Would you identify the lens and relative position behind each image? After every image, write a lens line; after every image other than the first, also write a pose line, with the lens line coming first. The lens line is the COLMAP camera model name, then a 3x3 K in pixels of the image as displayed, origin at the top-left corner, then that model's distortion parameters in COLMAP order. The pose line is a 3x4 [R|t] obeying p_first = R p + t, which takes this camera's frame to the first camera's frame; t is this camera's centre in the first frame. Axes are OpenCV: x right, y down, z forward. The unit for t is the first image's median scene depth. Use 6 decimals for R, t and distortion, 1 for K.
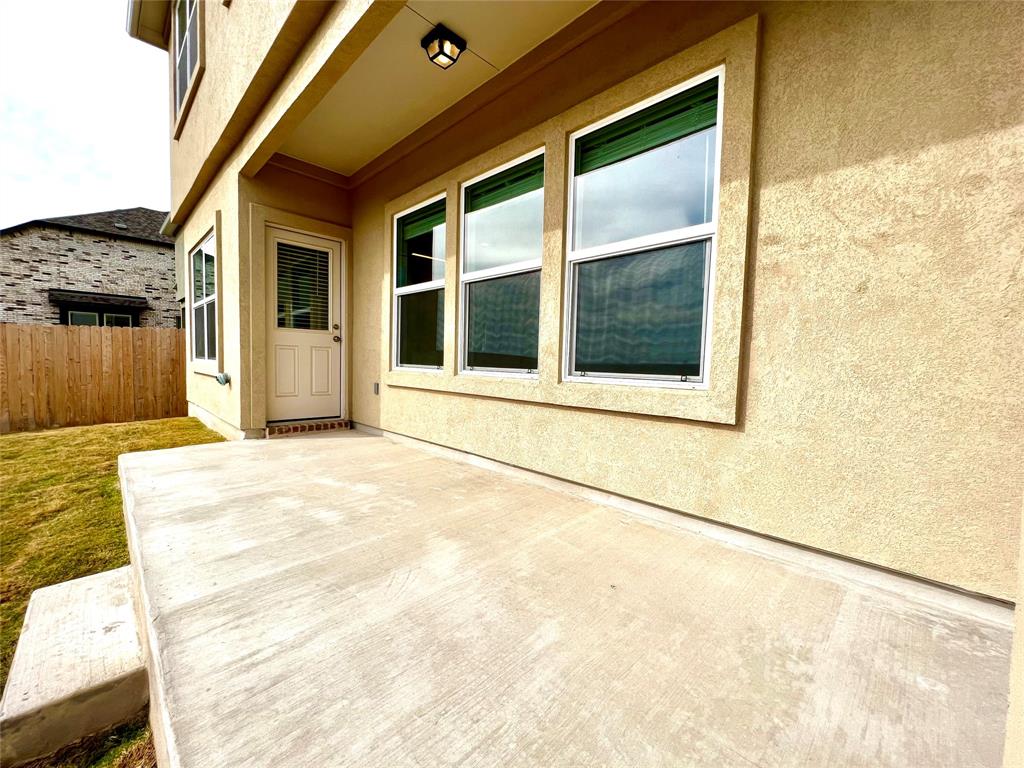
lens RADIAL K [[414.3, 0, 512.0], [0, 414.3, 384.0], [0, 0, 1]] dist [-0.001313, 0.000441]
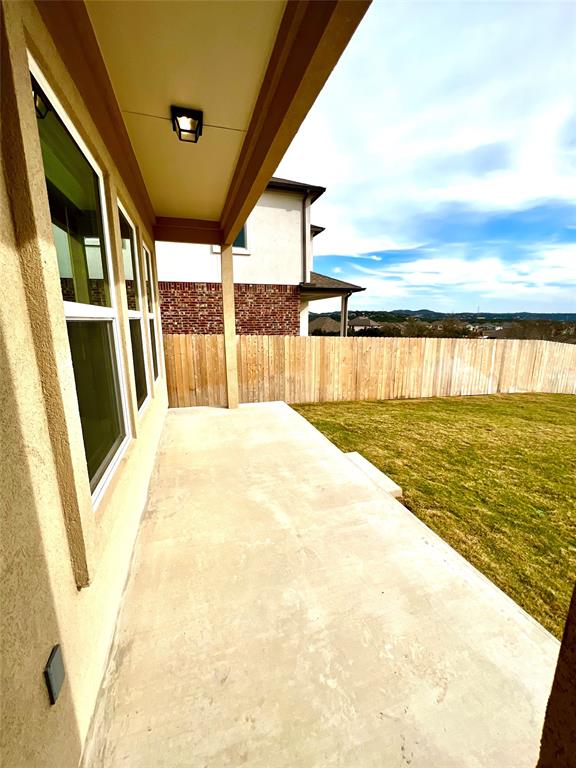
lens RADIAL K [[310.7, 0, 288.0], [0, 310.7, 384.0], [0, 0, 1]] dist [-0.001313, 0.000441]
pose [[-0.884351, -0.128778, 0.448709, -0.930372], [-0.002585, 0.962534, 0.271149, -0.388519], [-0.466815, 0.238631, -0.851551, 1.895157]]
